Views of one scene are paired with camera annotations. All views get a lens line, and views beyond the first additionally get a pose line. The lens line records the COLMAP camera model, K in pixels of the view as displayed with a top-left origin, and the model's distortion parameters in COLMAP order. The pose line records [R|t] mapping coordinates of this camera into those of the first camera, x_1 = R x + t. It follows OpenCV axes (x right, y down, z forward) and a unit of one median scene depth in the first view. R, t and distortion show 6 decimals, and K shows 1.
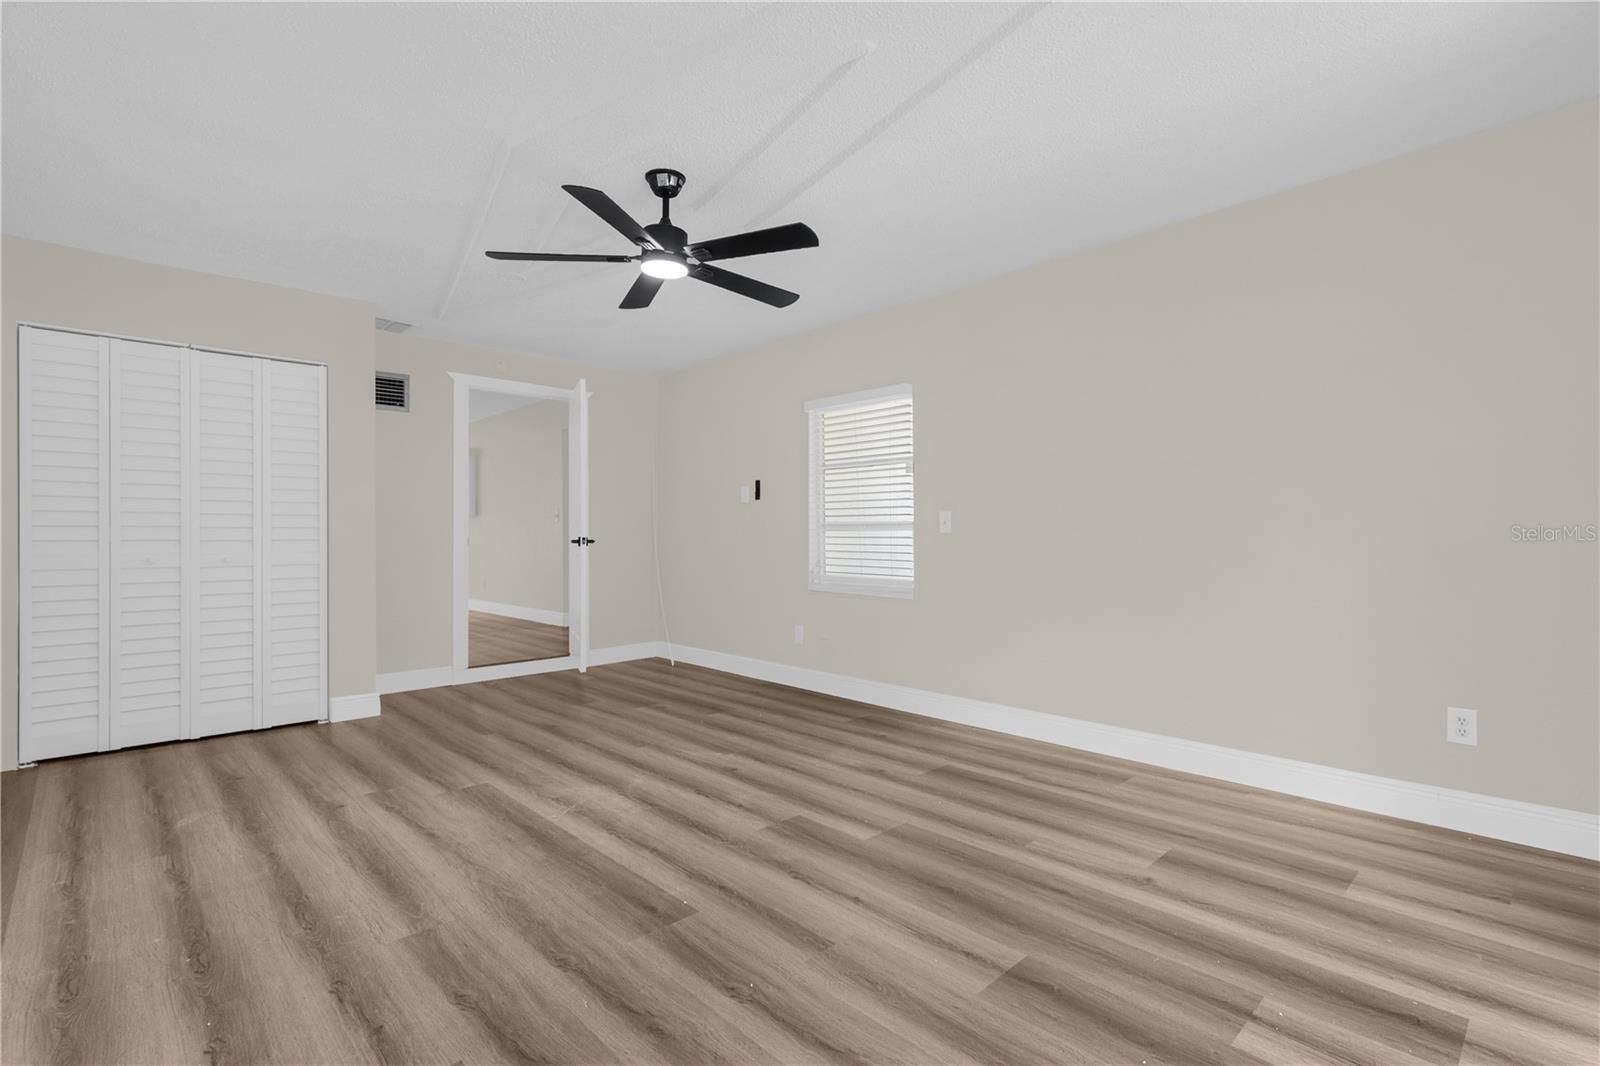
lens RADIAL K [[747.4, 0, 803.8], [0, 747.4, 534.7], [0, 0, 1]] dist [0.007588, -0.000276]
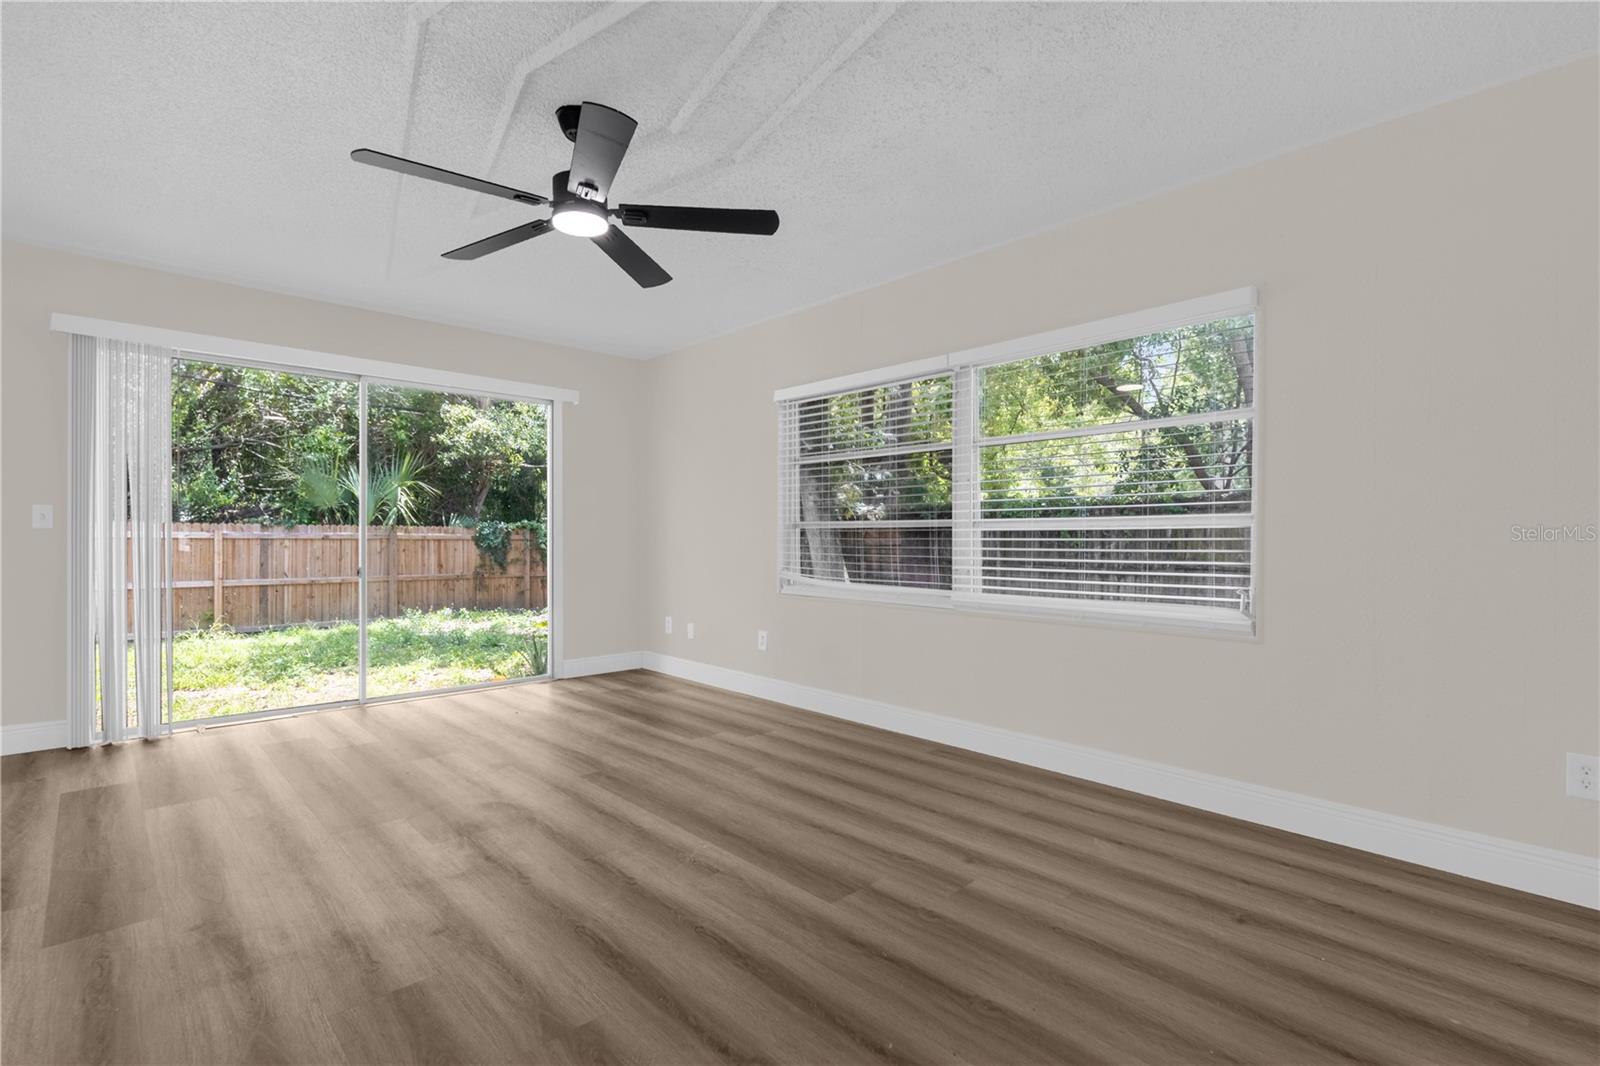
lens RADIAL K [[747.4, 0, 799.9], [0, 747.4, 534.9], [0, 0, 1]] dist [0.007588, -0.000276]
pose [[-0.999950, 0.002873, 0.009544, -0.491216], [0.002851, 0.999993, -0.002320, 0.005016], [-0.009550, -0.002293, -0.999952, 2.039404]]
